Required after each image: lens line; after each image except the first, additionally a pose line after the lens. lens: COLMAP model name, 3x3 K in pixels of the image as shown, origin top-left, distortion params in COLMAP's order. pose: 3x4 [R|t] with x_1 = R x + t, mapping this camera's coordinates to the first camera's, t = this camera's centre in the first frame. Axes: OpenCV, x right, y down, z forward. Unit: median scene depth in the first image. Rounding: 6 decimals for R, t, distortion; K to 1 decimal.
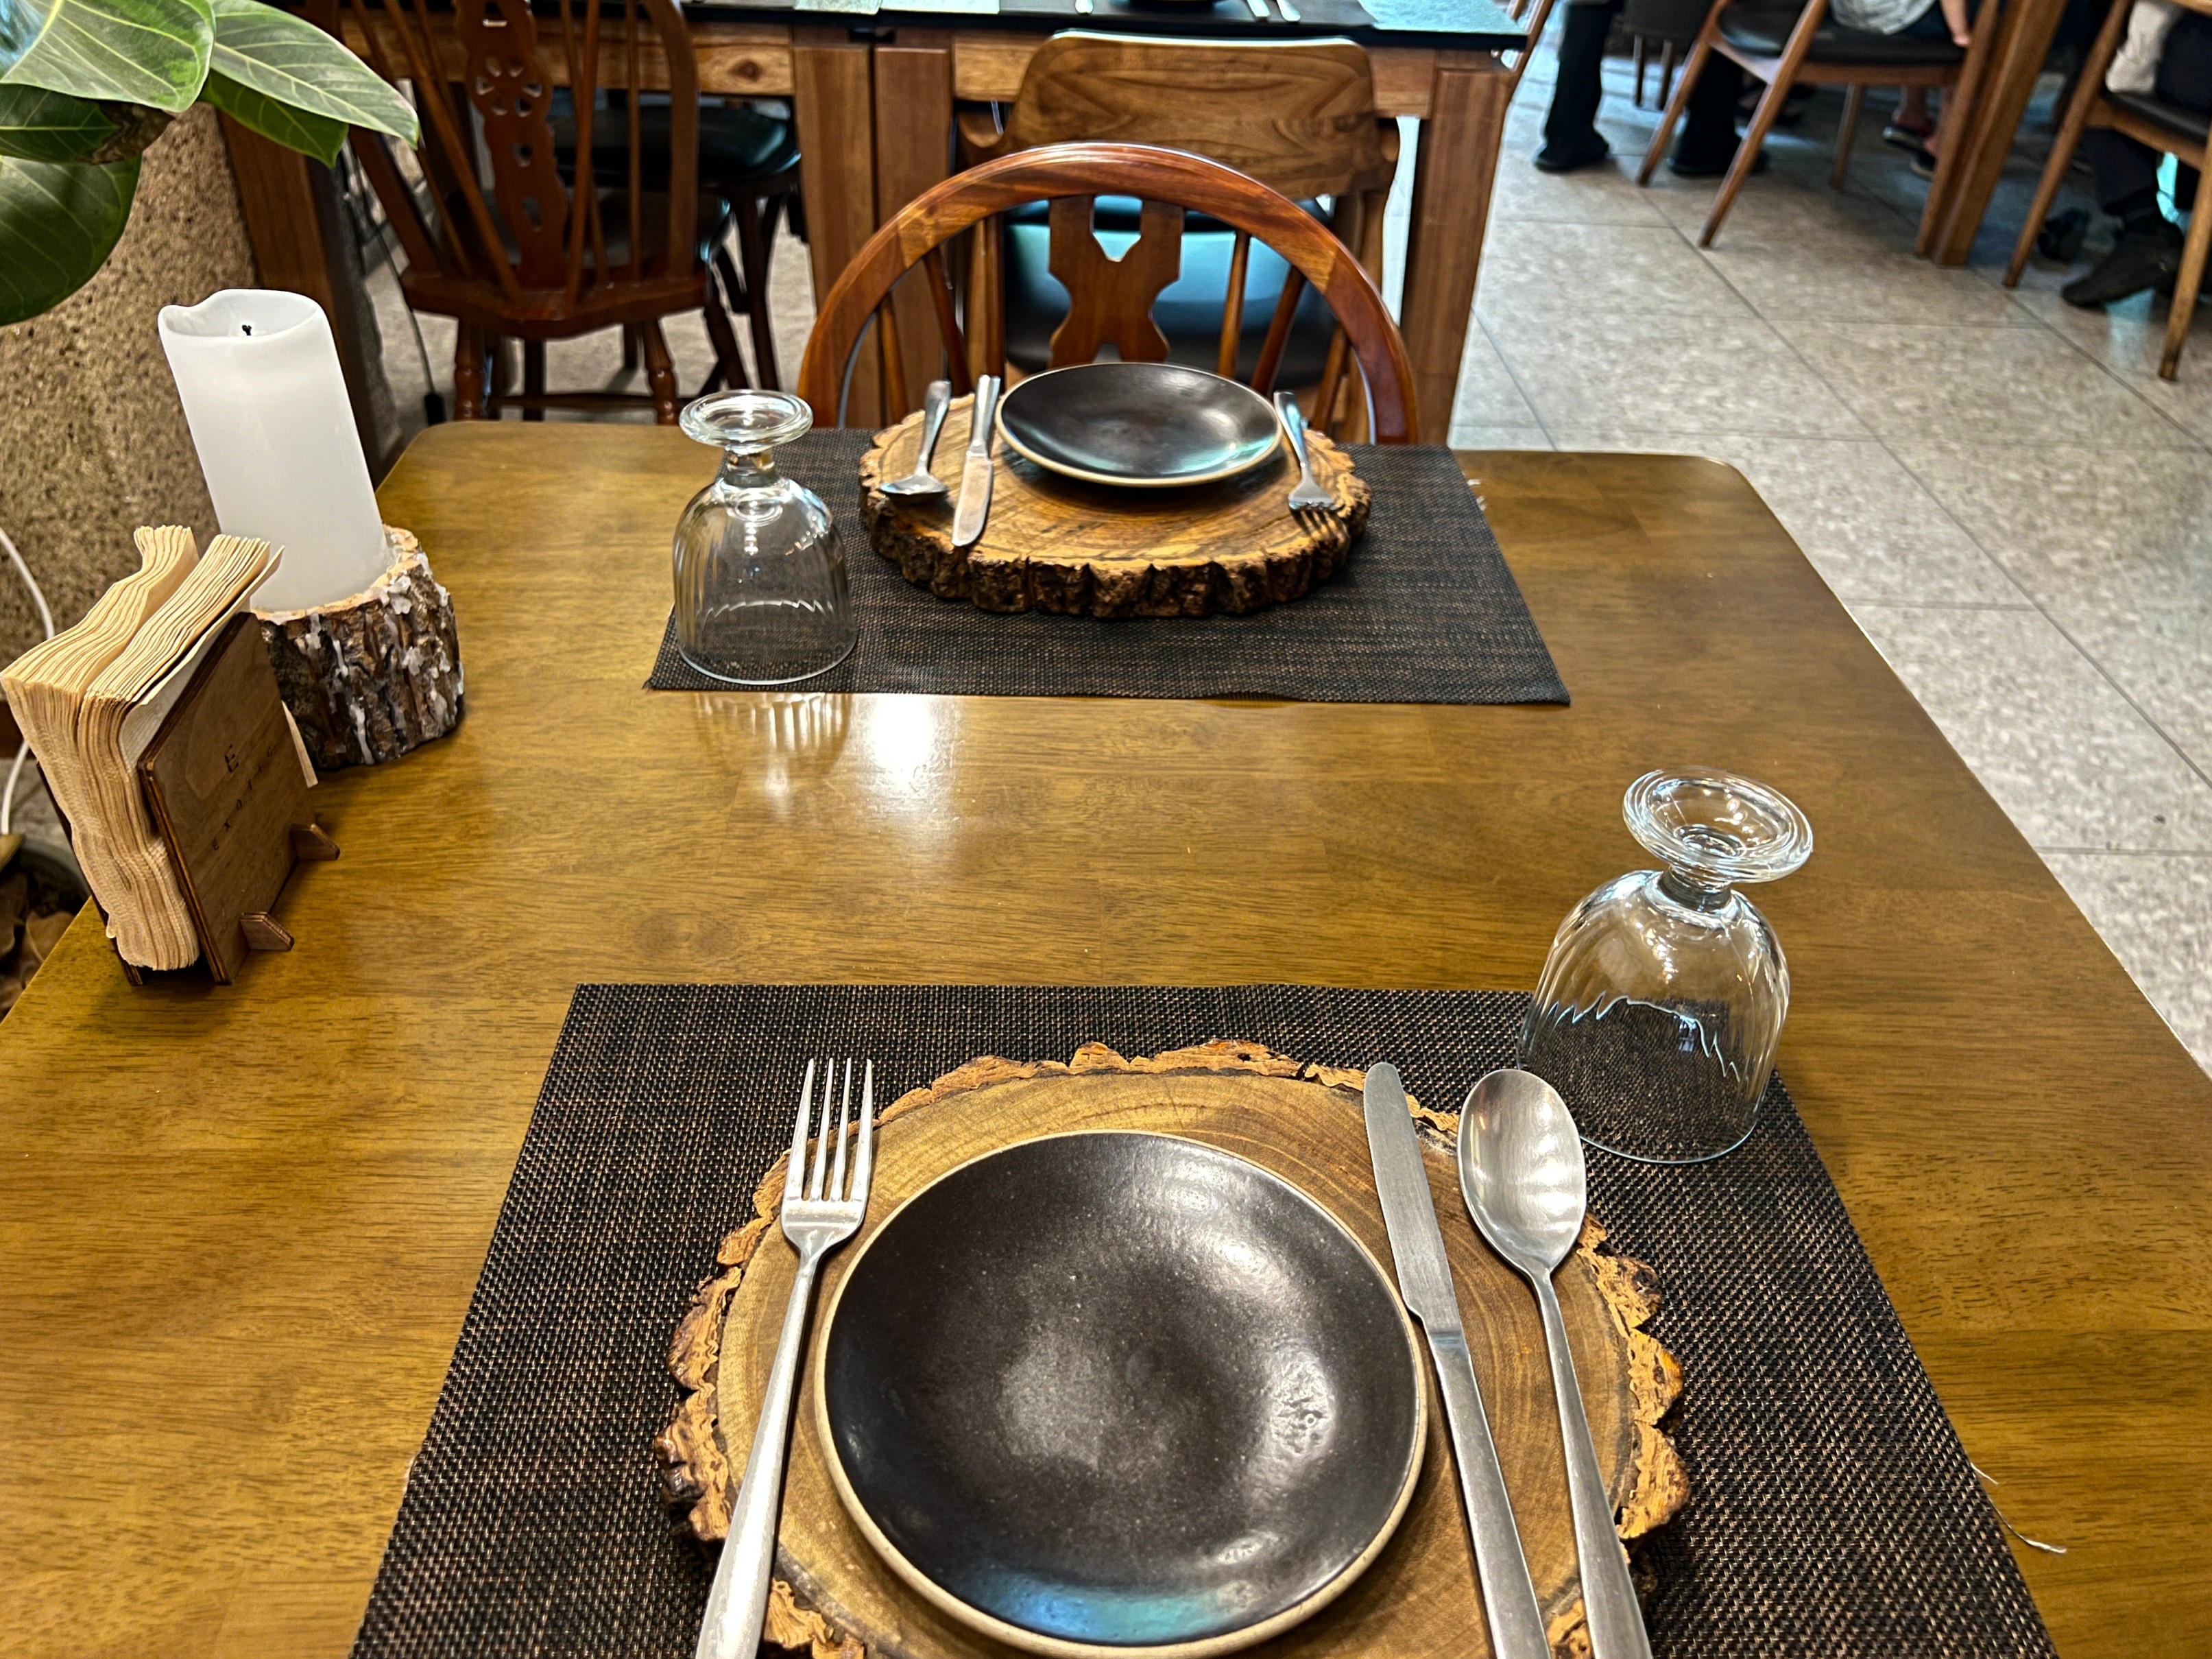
lens RADIAL K [[1635.1, 0, 1114.8], [0, 1635.1, 822.3], [0, 0, 1]] dist [0.028665, -0.038354]
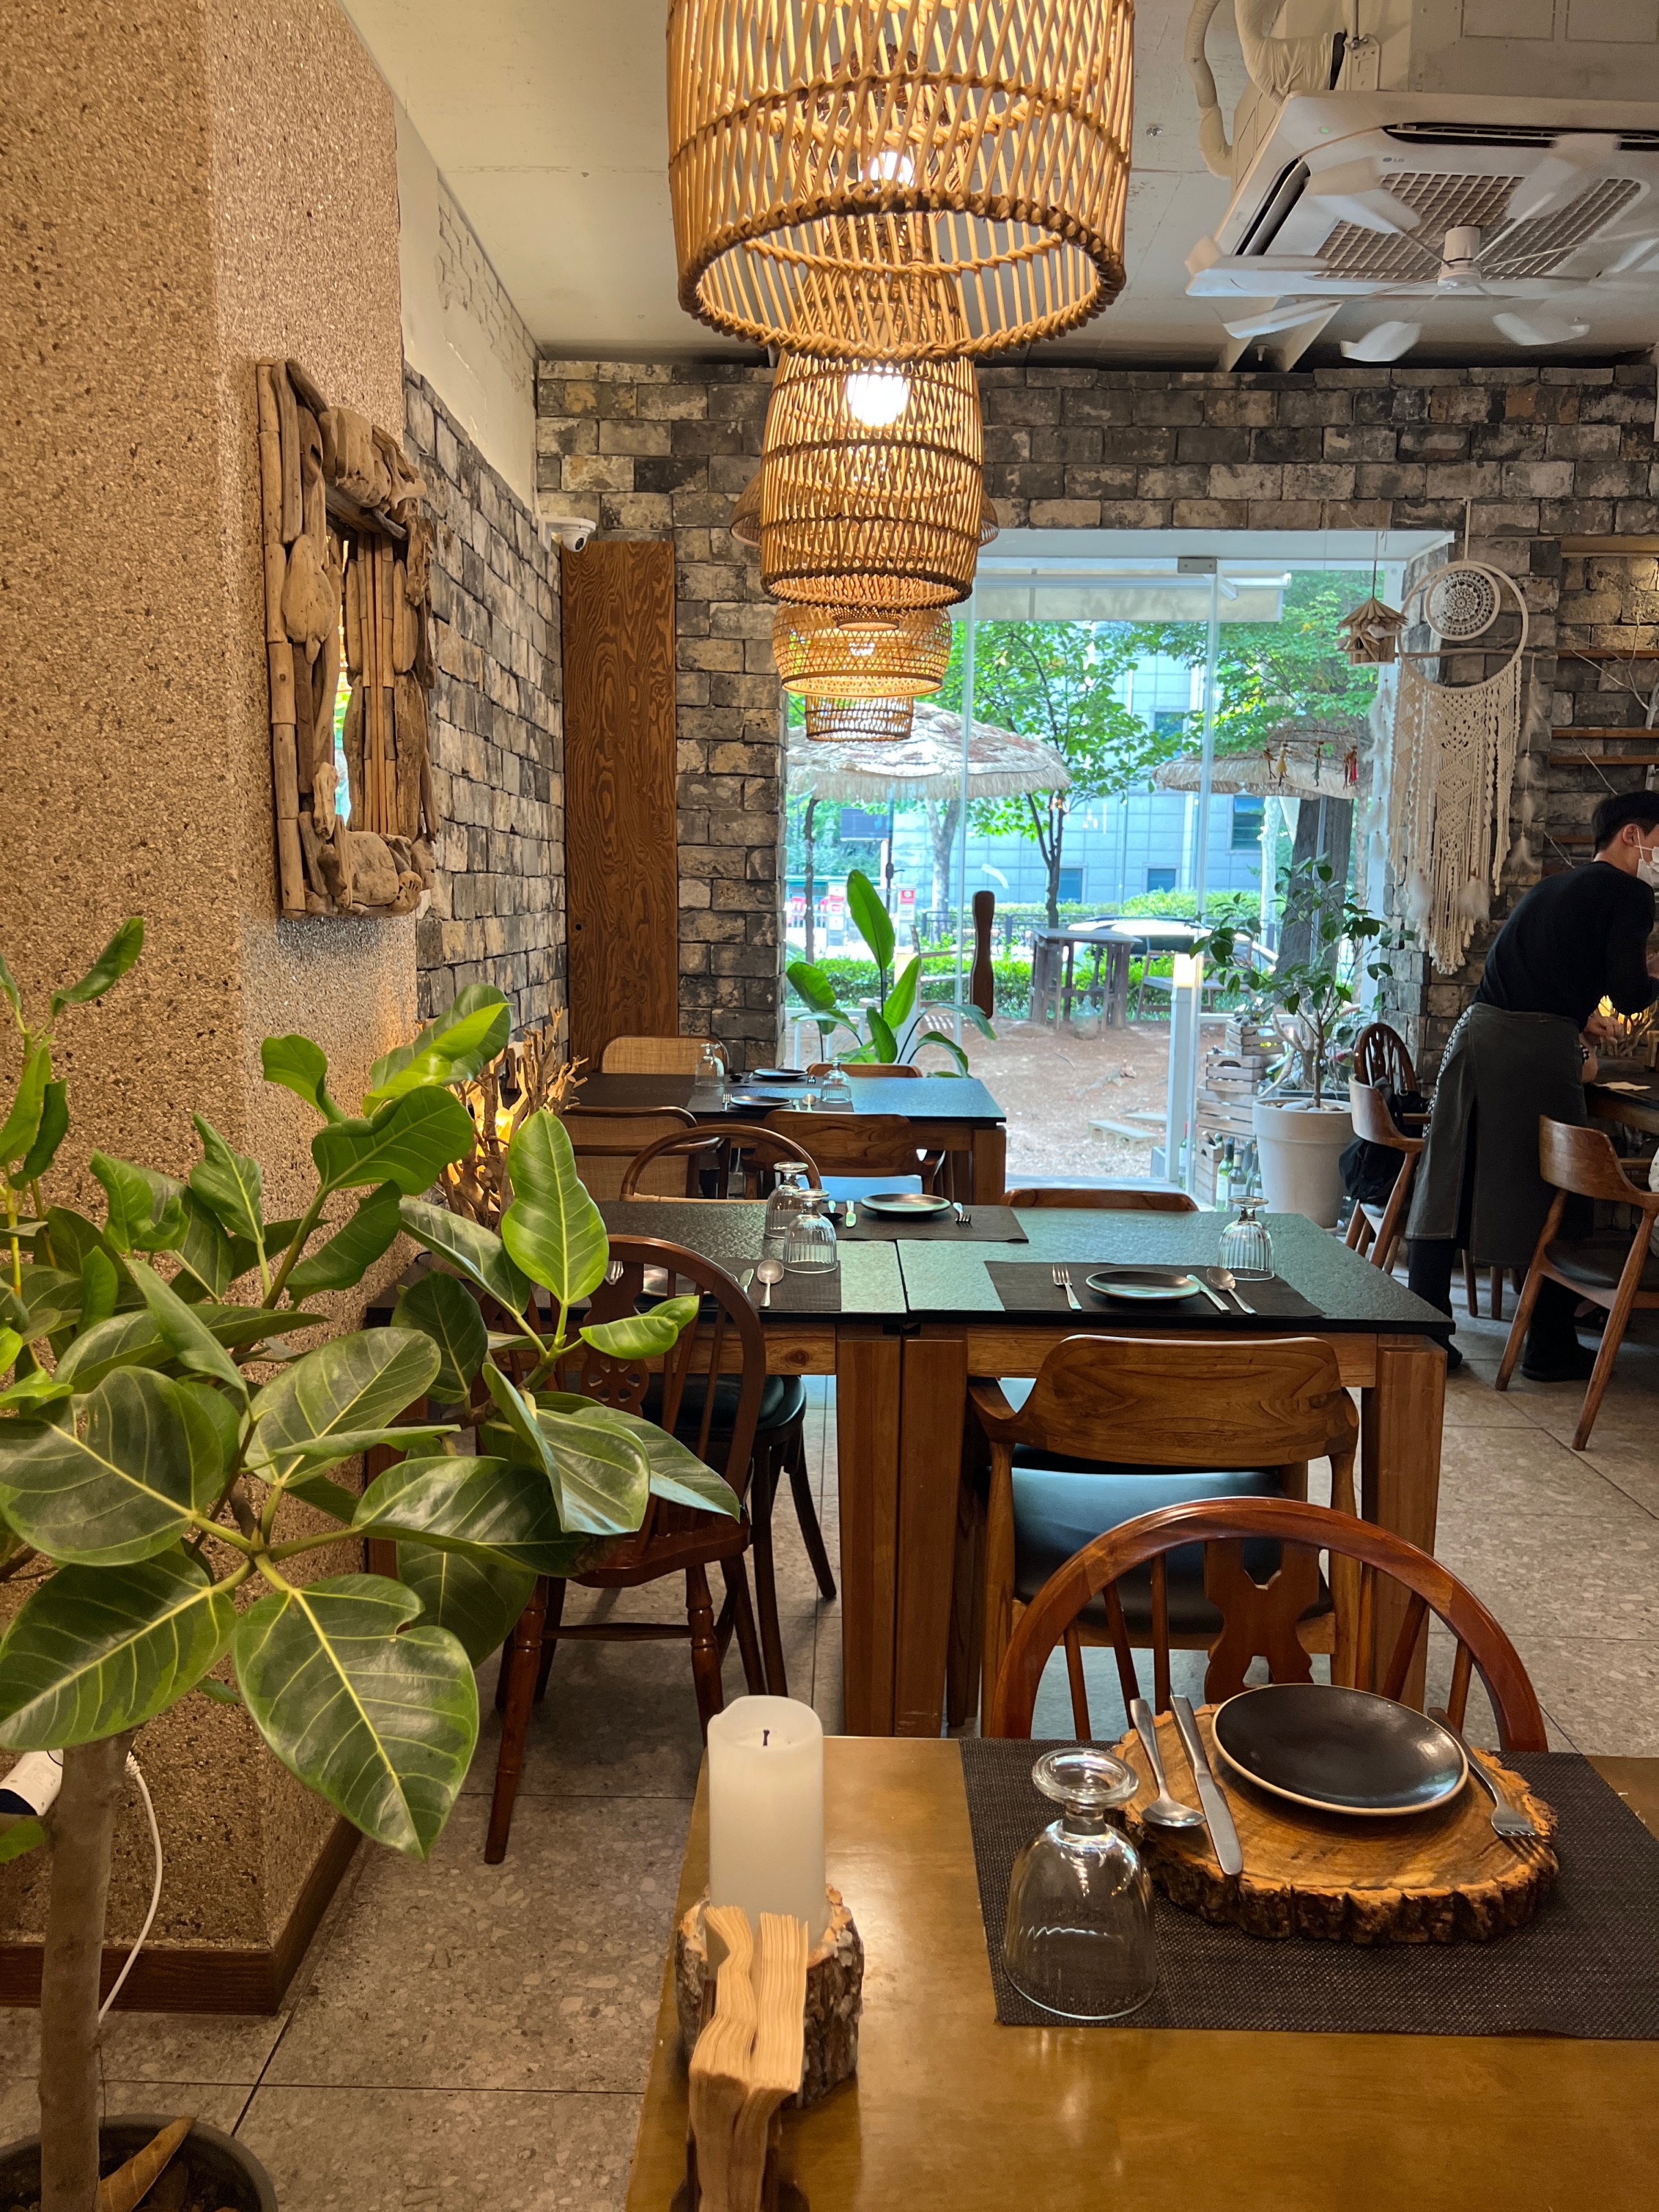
lens RADIAL K [[1635.1, 0, 827.4], [0, 1635.1, 1113.8], [0, 0, 1]] dist [0.028665, -0.038354]
pose [[0.998619, -0.018919, -0.049011, -0.308051], [-0.007207, 0.874755, -0.484513, -0.073347], [0.052039, 0.484197, 0.873410, -0.290322]]
